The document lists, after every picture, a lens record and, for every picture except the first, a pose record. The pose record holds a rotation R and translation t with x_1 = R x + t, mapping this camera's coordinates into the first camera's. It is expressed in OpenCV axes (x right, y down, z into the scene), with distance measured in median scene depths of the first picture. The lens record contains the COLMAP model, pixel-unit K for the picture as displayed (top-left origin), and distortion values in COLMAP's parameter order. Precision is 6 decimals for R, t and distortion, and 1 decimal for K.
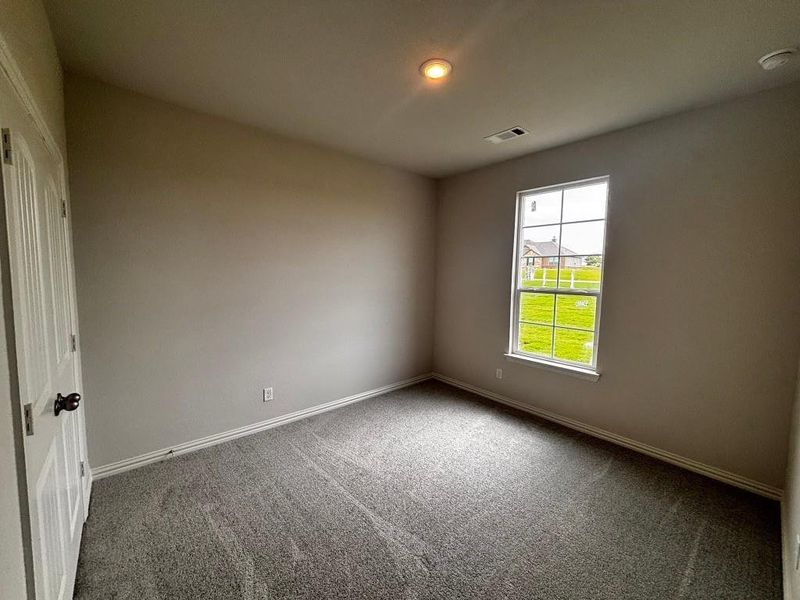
lens RADIAL K [[319.9, 0, 399.9], [0, 319.9, 298.2], [0, 0, 1]] dist [0.000925, -0.000051]
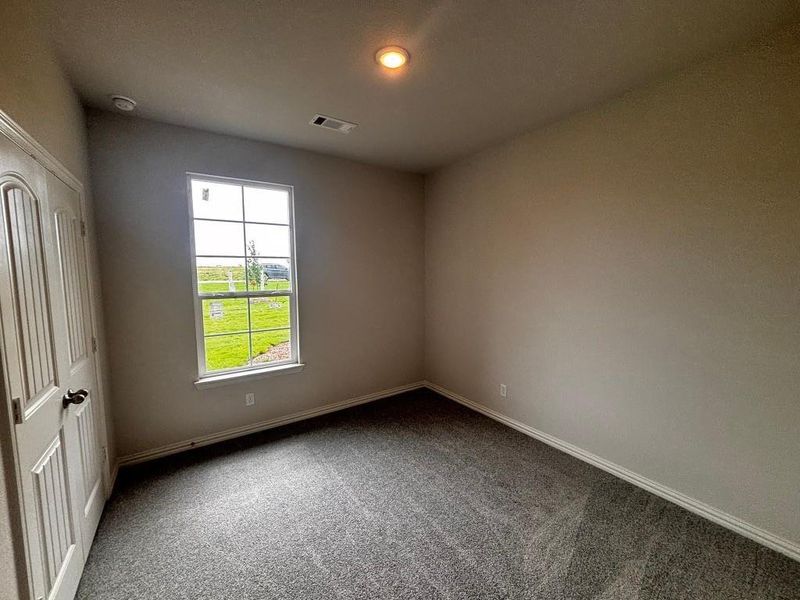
lens RADIAL K [[319.9, 0, 398.7], [0, 319.9, 301.0], [0, 0, 1]] dist [0.000925, -0.000051]
pose [[0.122602, -0.100473, 0.987357, -0.387324], [0.088840, 0.991980, 0.089912, -0.048835], [-0.988472, 0.076693, 0.130544, 0.454125]]
